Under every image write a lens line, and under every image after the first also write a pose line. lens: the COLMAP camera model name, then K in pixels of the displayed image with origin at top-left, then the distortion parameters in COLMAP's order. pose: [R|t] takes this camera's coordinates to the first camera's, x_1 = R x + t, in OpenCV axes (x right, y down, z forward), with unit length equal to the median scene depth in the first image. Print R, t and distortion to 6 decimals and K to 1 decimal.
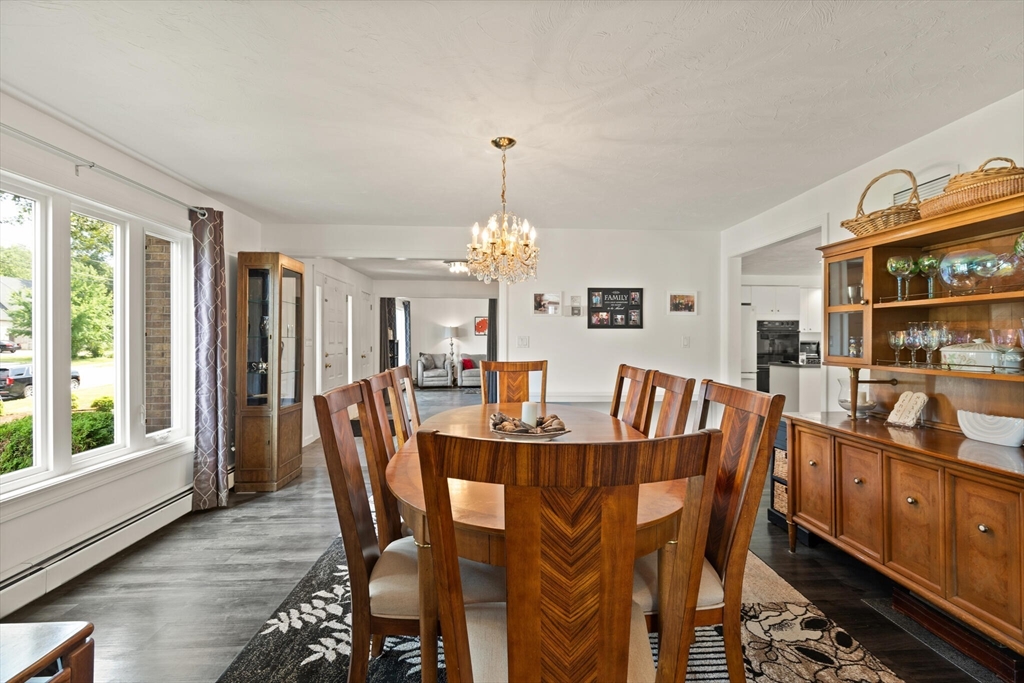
lens RADIAL K [[474.6, 0, 515.8], [0, 474.6, 340.6], [0, 0, 1]] dist [0.004391, 0.000139]
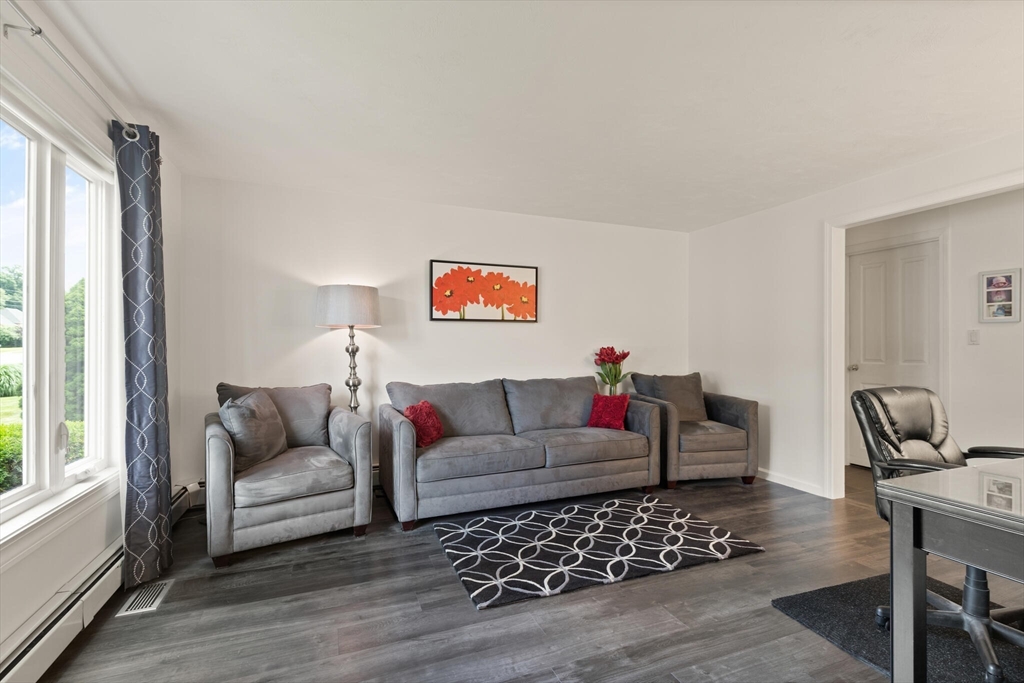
lens RADIAL K [[474.6, 0, 527.6], [0, 474.6, 346.3], [0, 0, 1]] dist [0.004391, 0.000139]
pose [[0.937003, -0.002150, 0.349313, -0.144517], [0.003416, 0.999990, -0.003008, 0.007006], [-0.349303, 0.004012, 0.937001, 0.747247]]
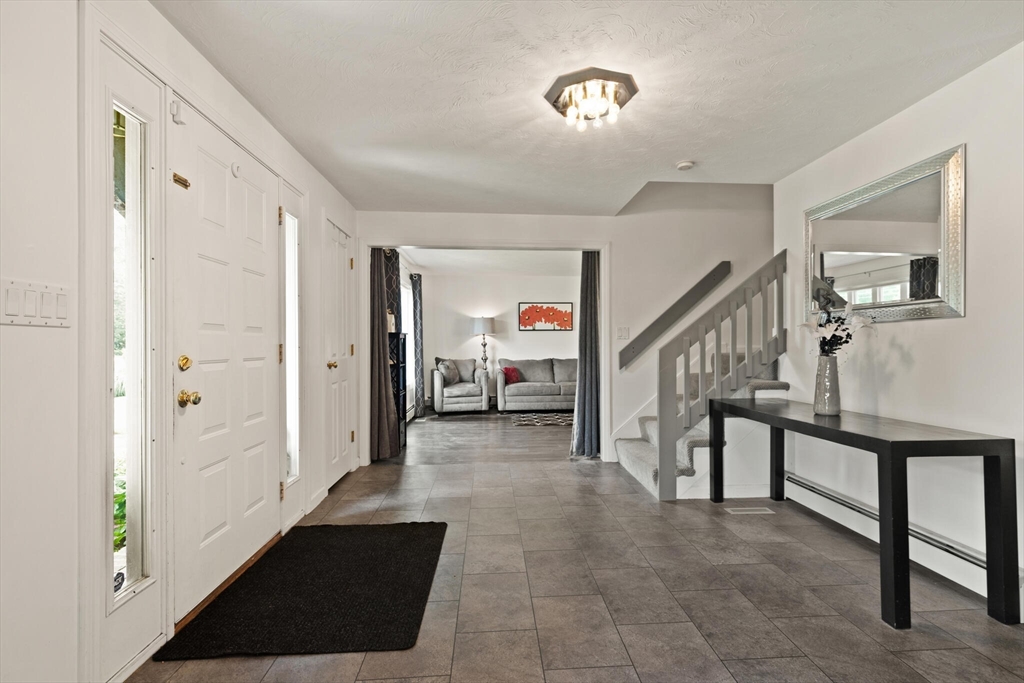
lens RADIAL K [[474.6, 0, 517.8], [0, 474.6, 344.3], [0, 0, 1]] dist [0.004391, 0.000139]
pose [[0.999932, -0.007903, 0.008555, -0.100504], [0.007947, 0.999956, -0.005075, 0.011541], [-0.008515, 0.005143, 0.999951, 0.370902]]
